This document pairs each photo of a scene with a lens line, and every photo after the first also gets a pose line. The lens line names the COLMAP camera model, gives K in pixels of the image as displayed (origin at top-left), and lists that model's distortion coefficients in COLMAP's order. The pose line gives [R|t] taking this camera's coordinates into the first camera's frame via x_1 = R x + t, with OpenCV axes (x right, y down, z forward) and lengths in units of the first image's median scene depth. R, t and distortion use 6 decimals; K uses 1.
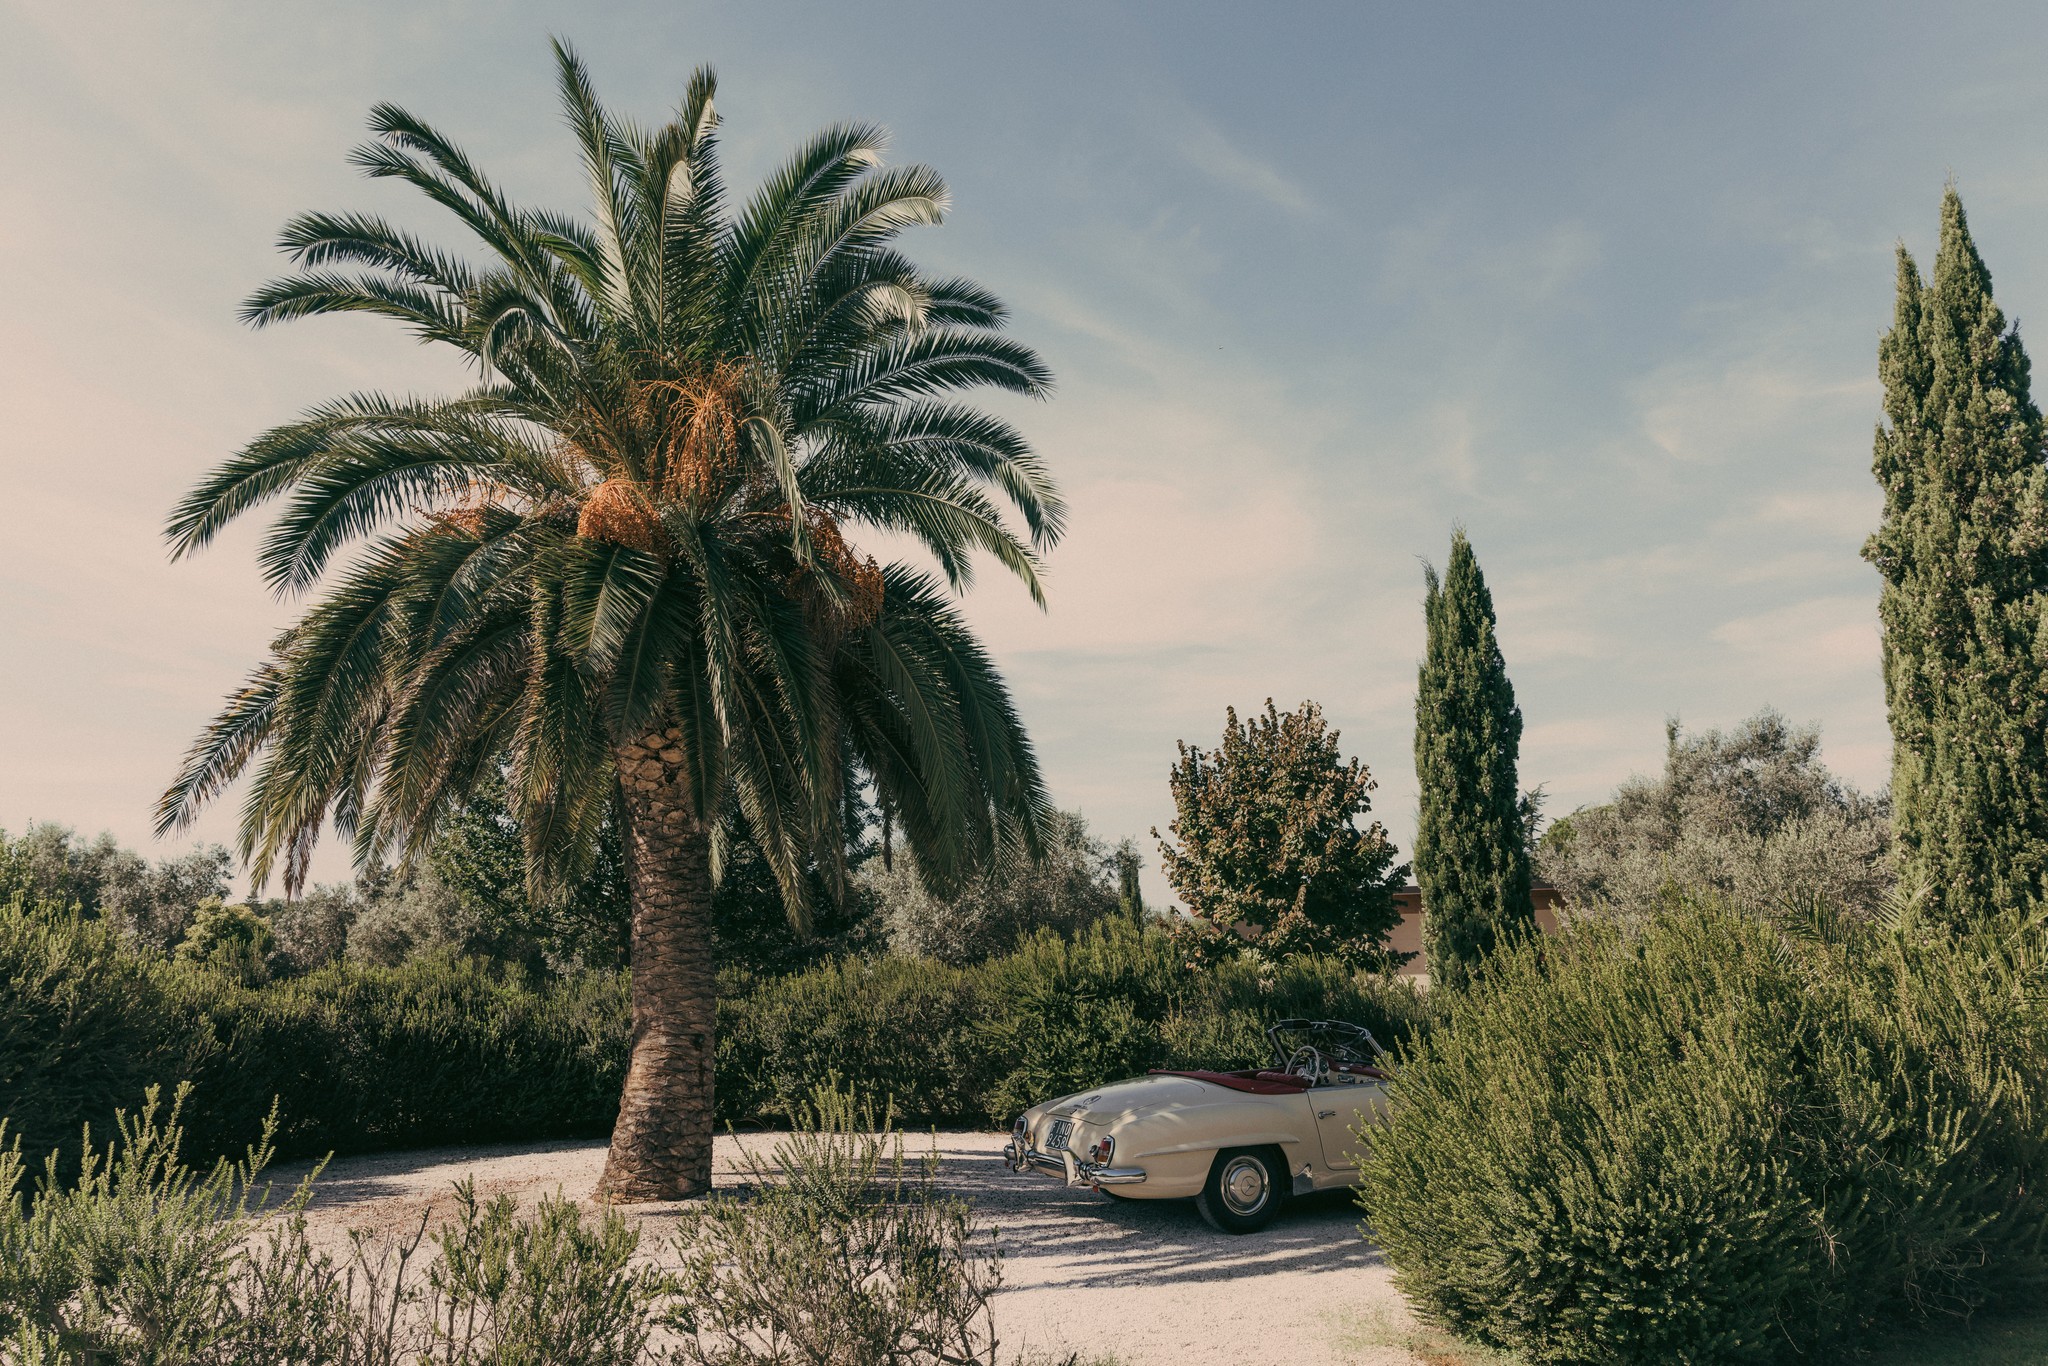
lens RADIAL K [[1391.1, 0, 1024.0], [0, 1391.1, 683.0], [0, 0, 1]] dist [-0.000282, -0.000031]
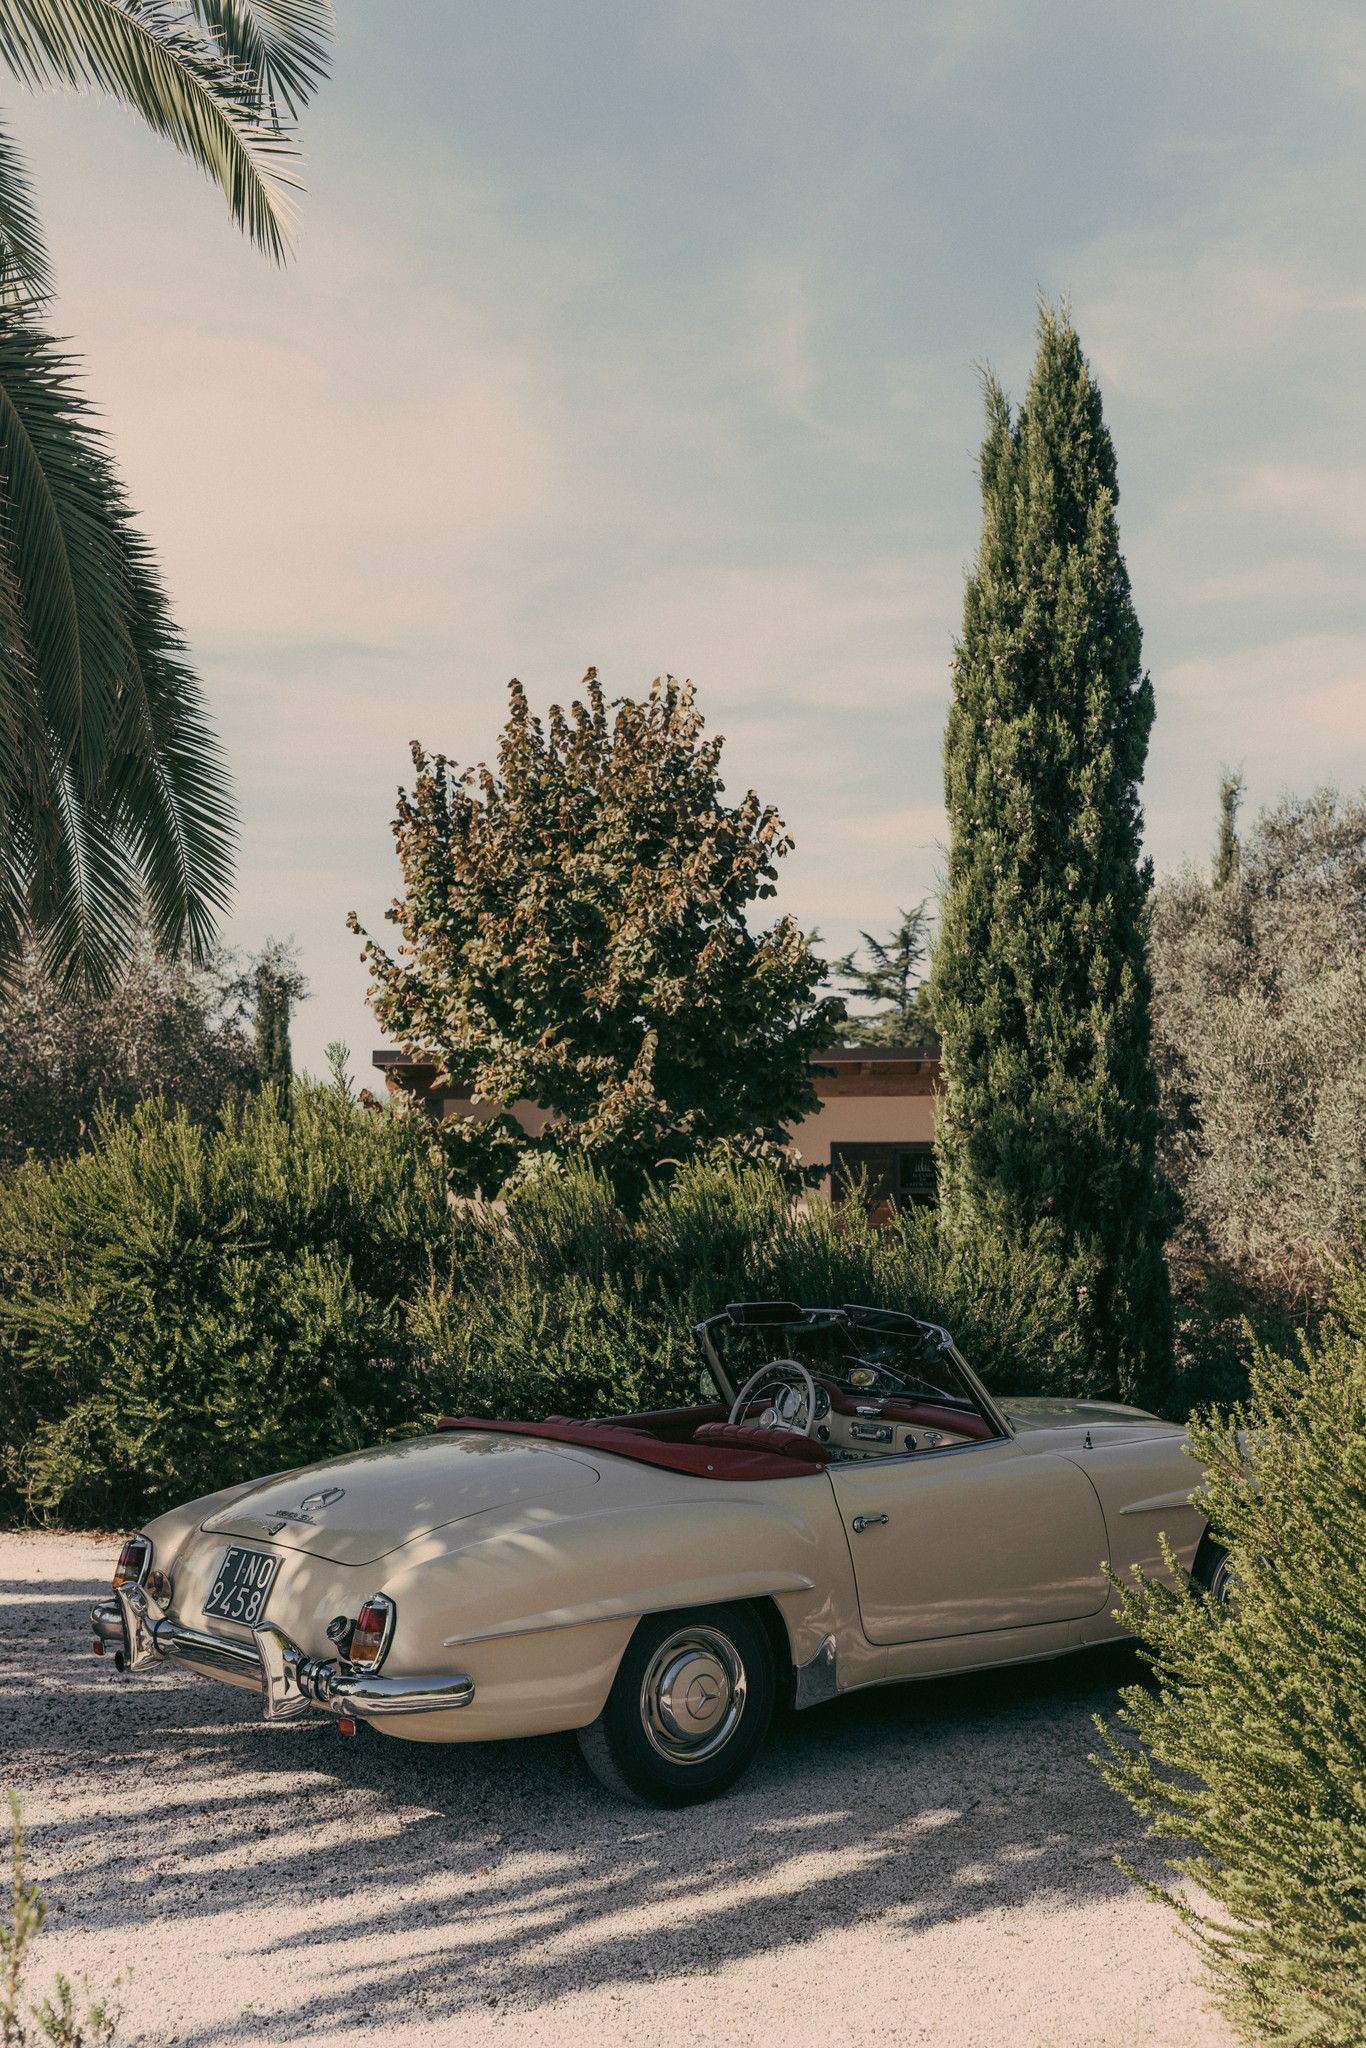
lens RADIAL K [[2463.7, 0, 683.0], [0, 2463.7, 1024.0], [0, 0, 1]] dist [0.000983, 0.049797]
pose [[0.968131, 0.026891, 0.248997, -0.020851], [-0.060197, 0.990058, 0.127128, 0.039021], [-0.243103, -0.138066, 0.960124, 0.186168]]
